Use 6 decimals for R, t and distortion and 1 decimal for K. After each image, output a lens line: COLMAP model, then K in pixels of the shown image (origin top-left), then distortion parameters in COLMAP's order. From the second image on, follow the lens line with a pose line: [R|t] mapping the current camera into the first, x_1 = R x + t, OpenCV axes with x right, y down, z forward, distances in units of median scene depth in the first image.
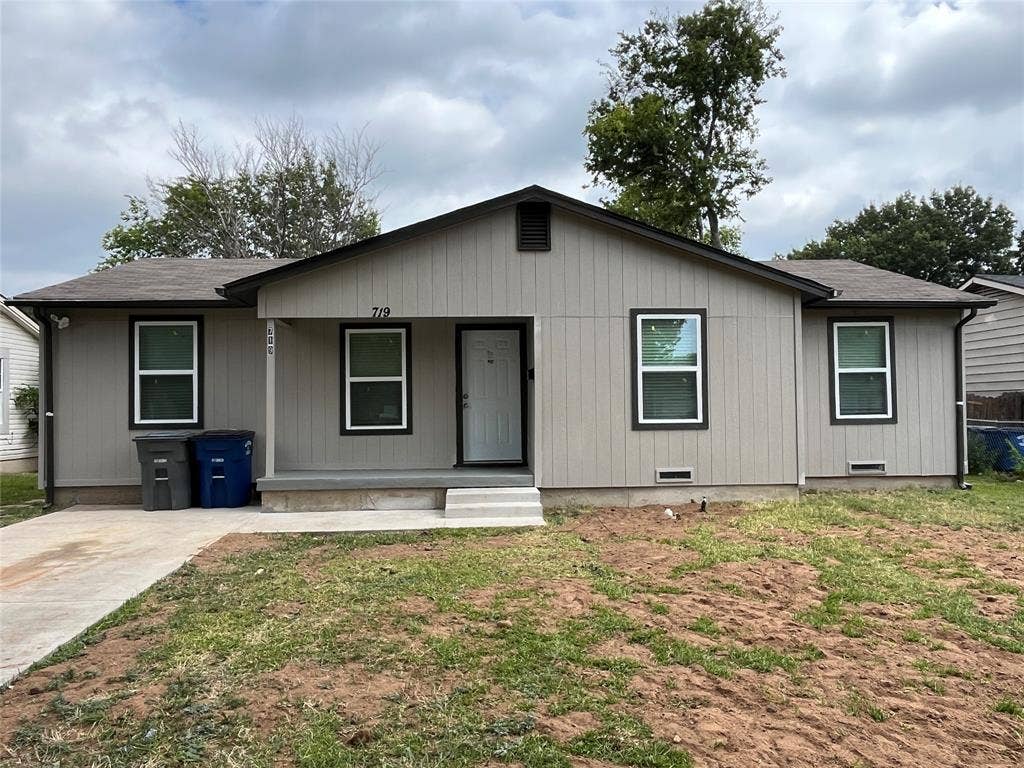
lens RADIAL K [[785.5, 0, 512.0], [0, 785.5, 384.0], [0, 0, 1]] dist [-0.008159, -0.002576]
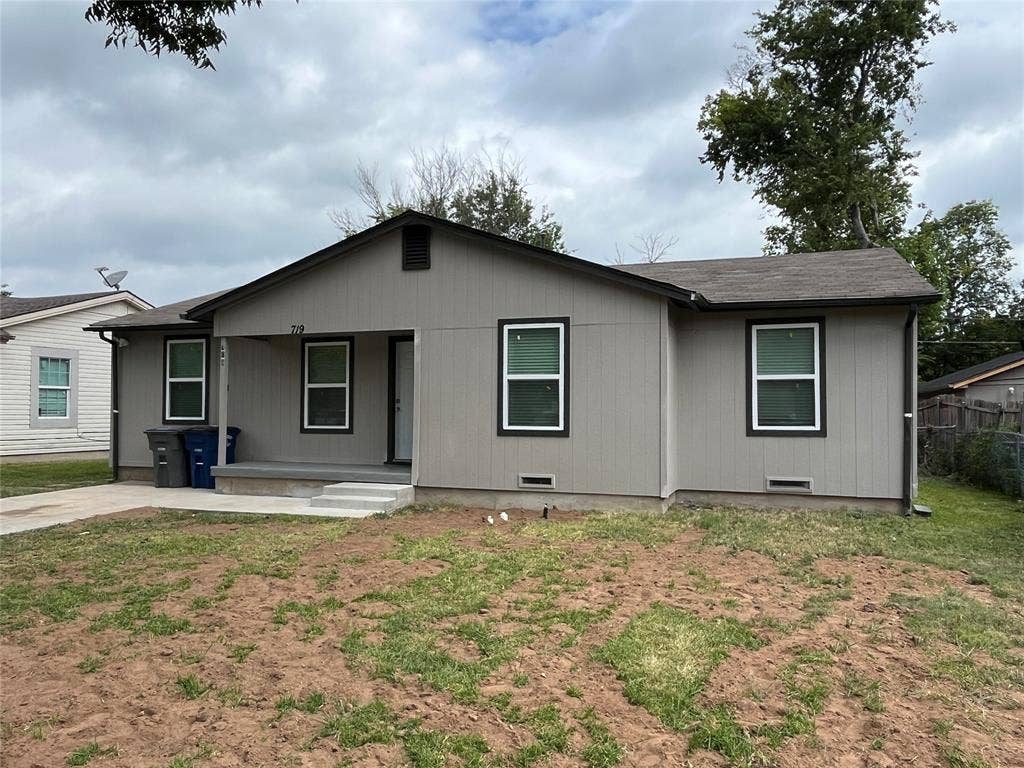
lens RADIAL K [[785.5, 0, 512.0], [0, 785.5, 384.0], [0, 0, 1]] dist [-0.008159, -0.002576]
pose [[0.918114, 0.002297, -0.396309, 0.580932], [-0.001596, 0.999997, 0.002100, -0.012270], [0.396312, -0.001296, 0.918115, 0.046400]]
